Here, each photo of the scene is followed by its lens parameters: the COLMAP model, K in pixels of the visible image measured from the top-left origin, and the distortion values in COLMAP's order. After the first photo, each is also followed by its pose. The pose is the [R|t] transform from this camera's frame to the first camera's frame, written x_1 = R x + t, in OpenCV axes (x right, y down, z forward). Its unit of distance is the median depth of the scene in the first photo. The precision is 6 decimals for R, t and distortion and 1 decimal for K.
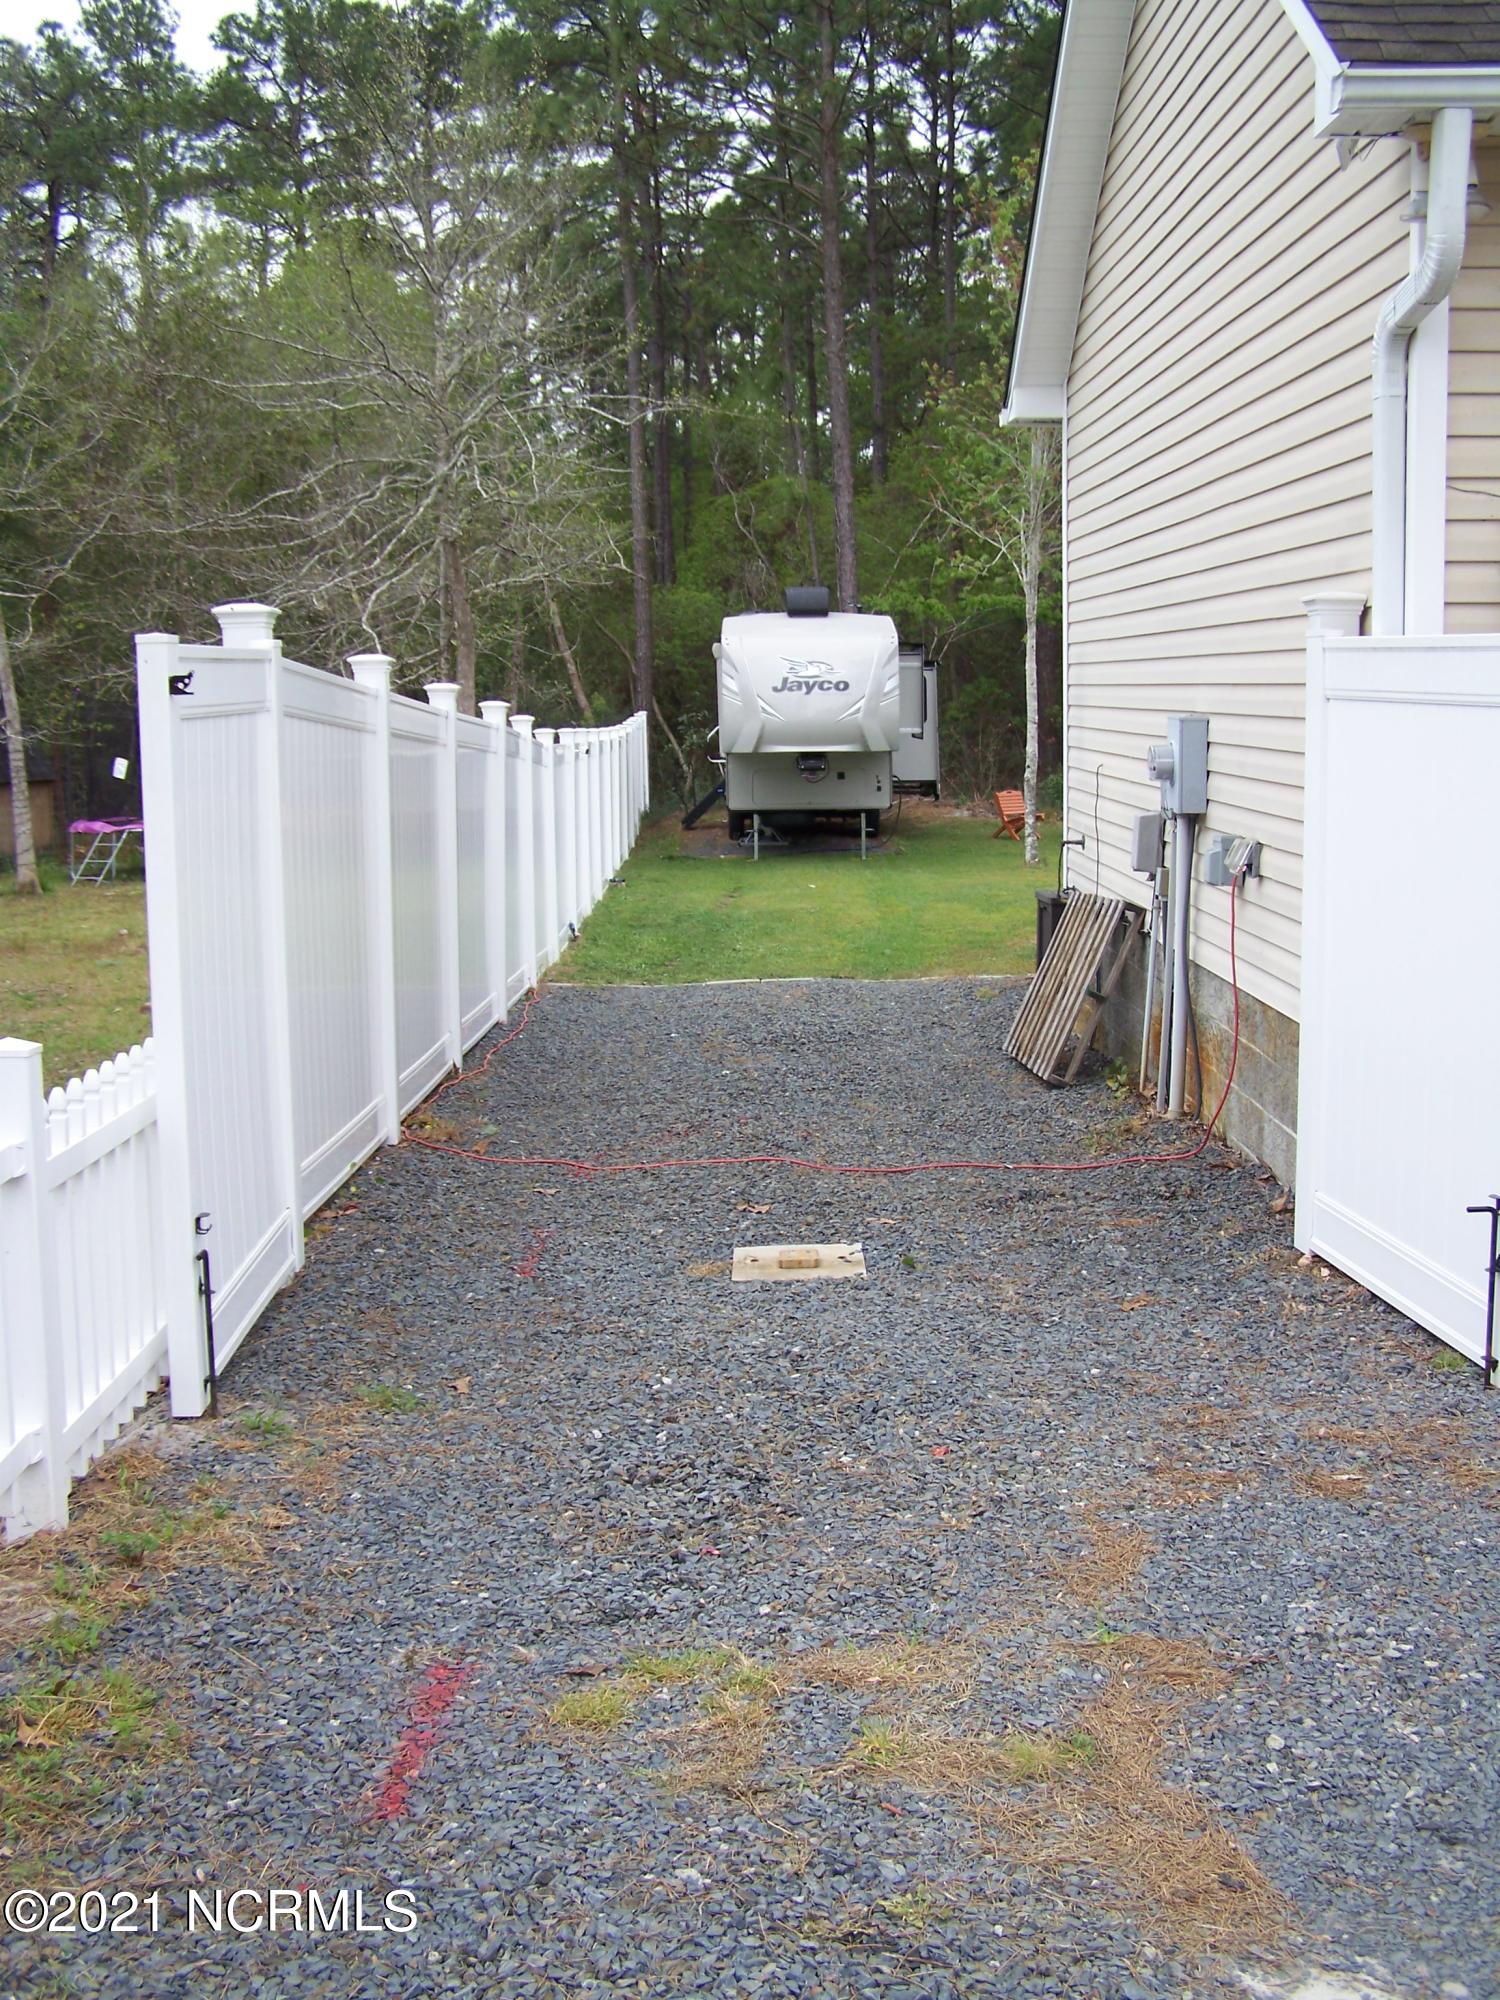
lens RADIAL K [[2288.7, 0, 758.6], [0, 2288.7, 1012.5], [0, 0, 1]] dist [-0.094035, 0.000000]
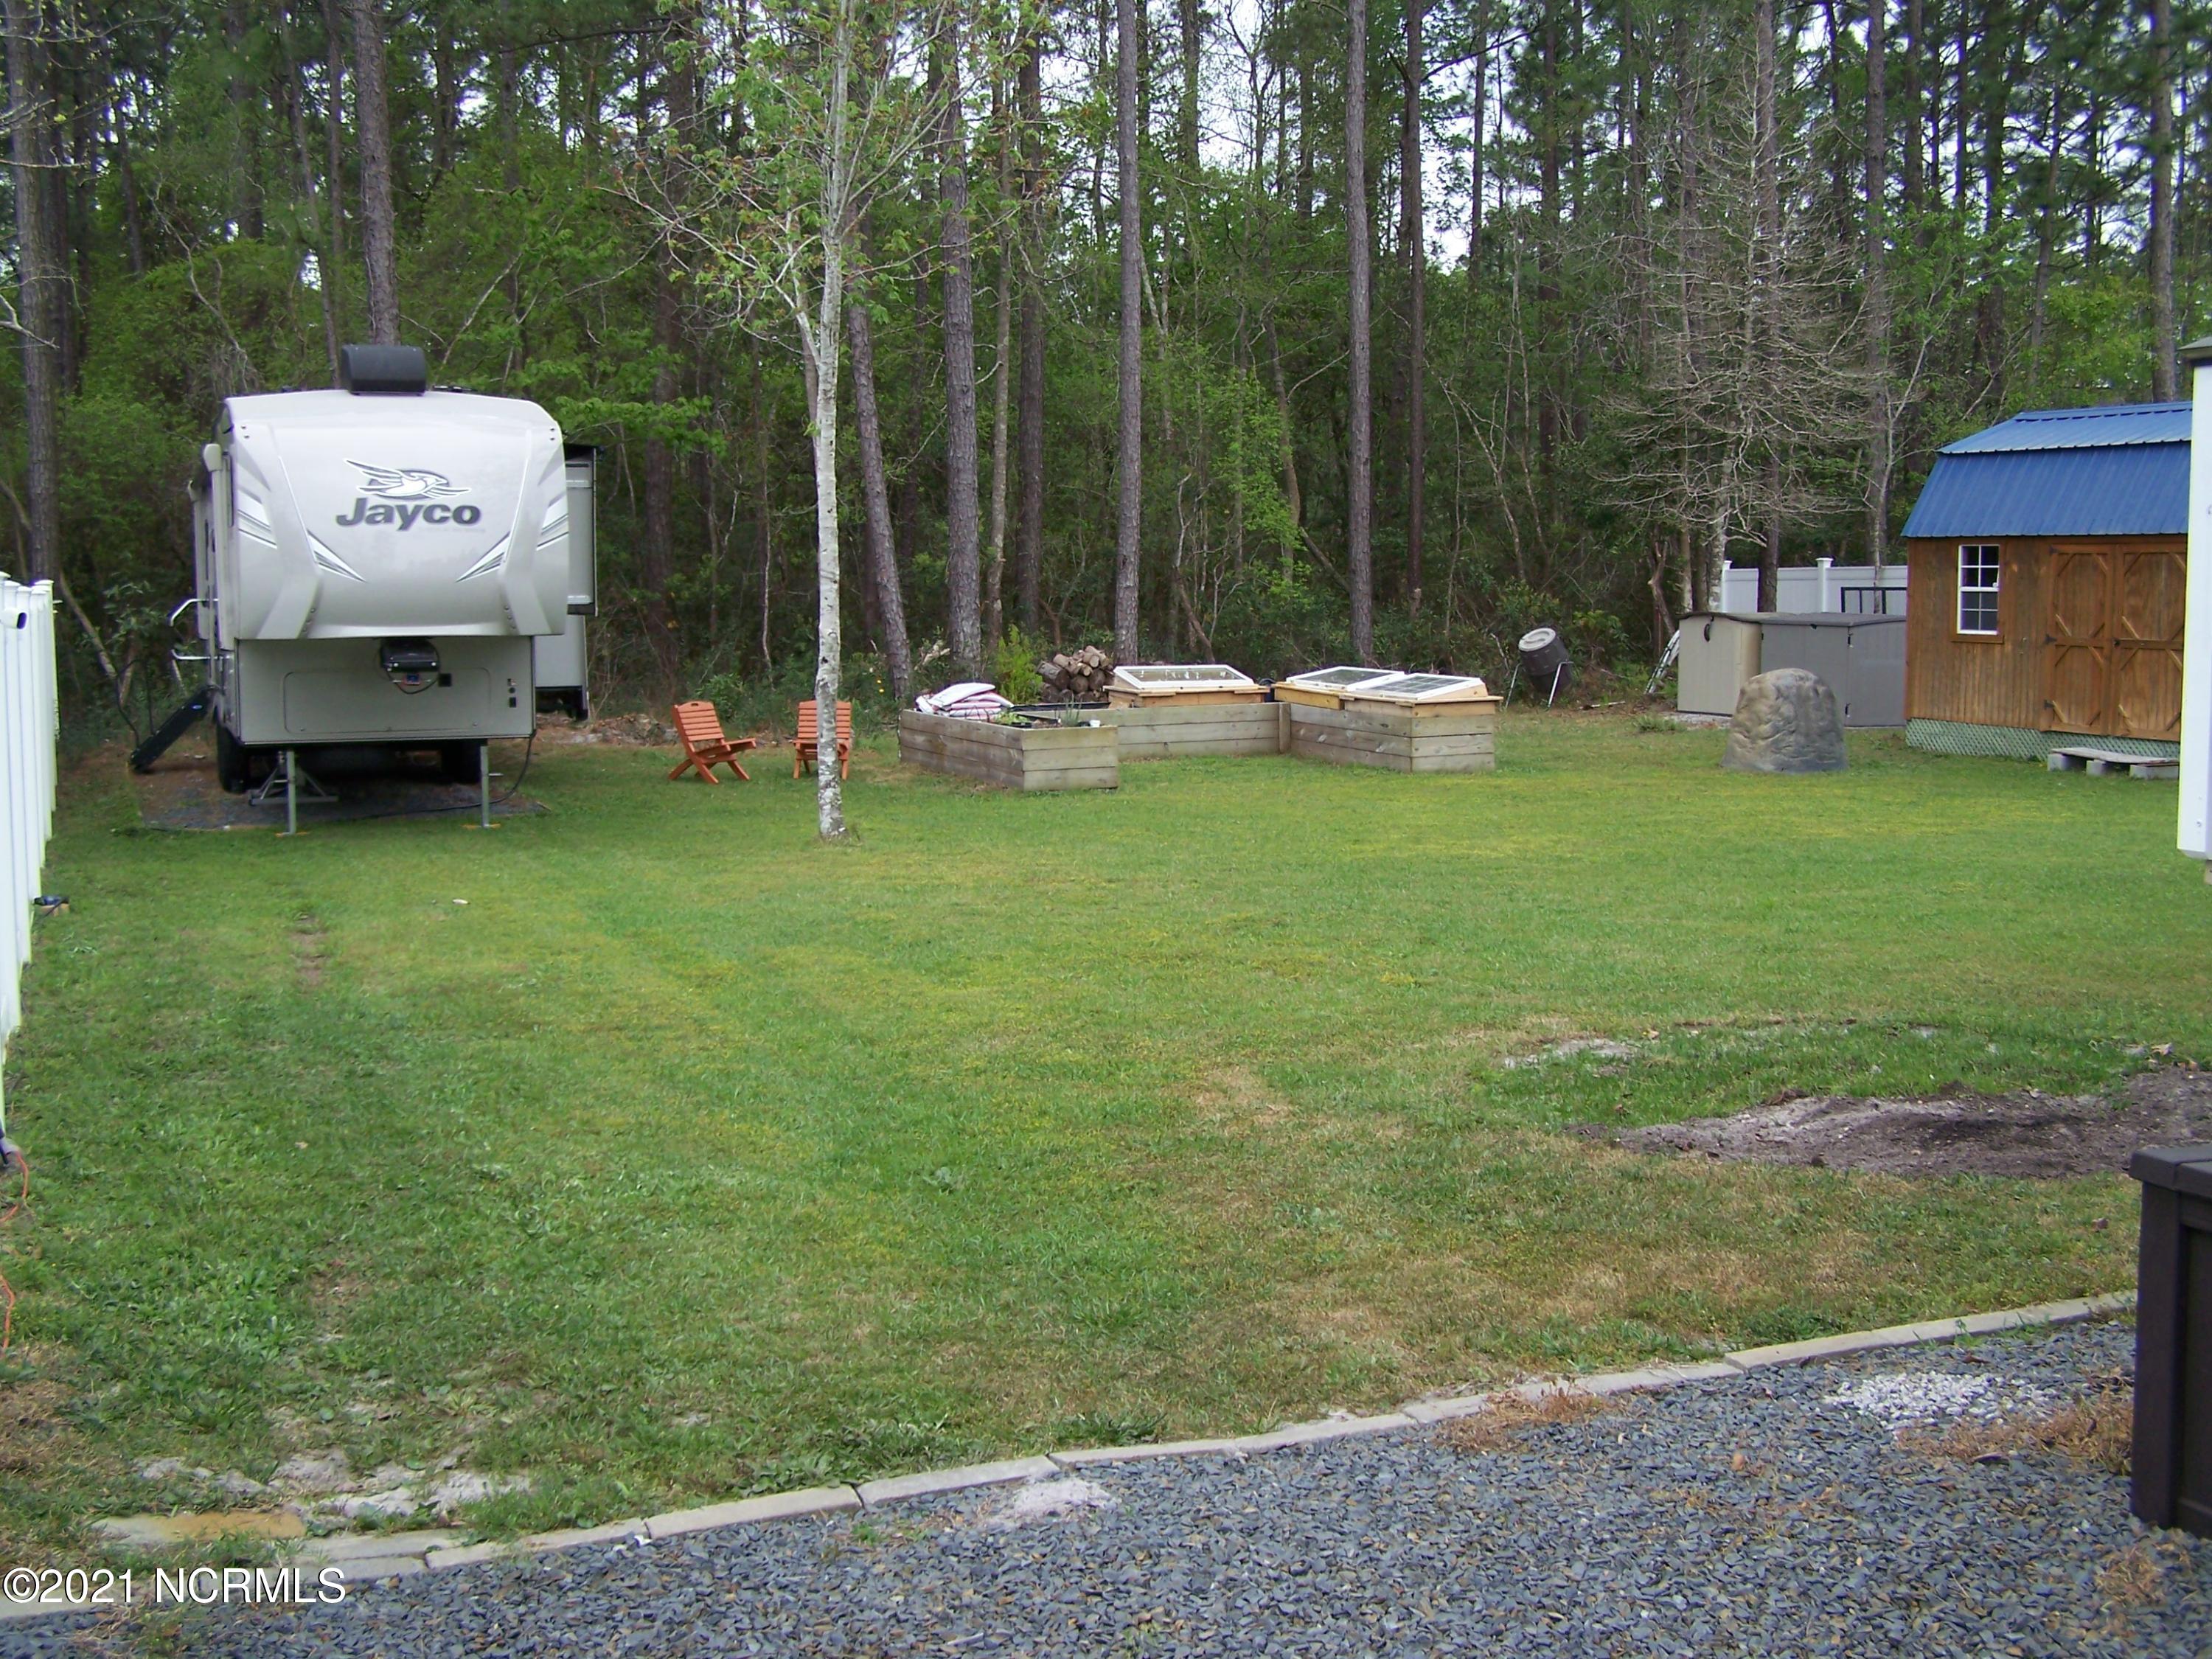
lens RADIAL K [[2531.3, 0, 1095.4], [0, 2531.3, 833.6], [0, 0, 1]] dist [-0.094035, 0.000000]
pose [[0.934527, -0.027115, 0.354858, -0.036075], [0.041797, 0.998555, -0.033775, -0.039149], [-0.353430, 0.046396, 0.934310, 0.374318]]
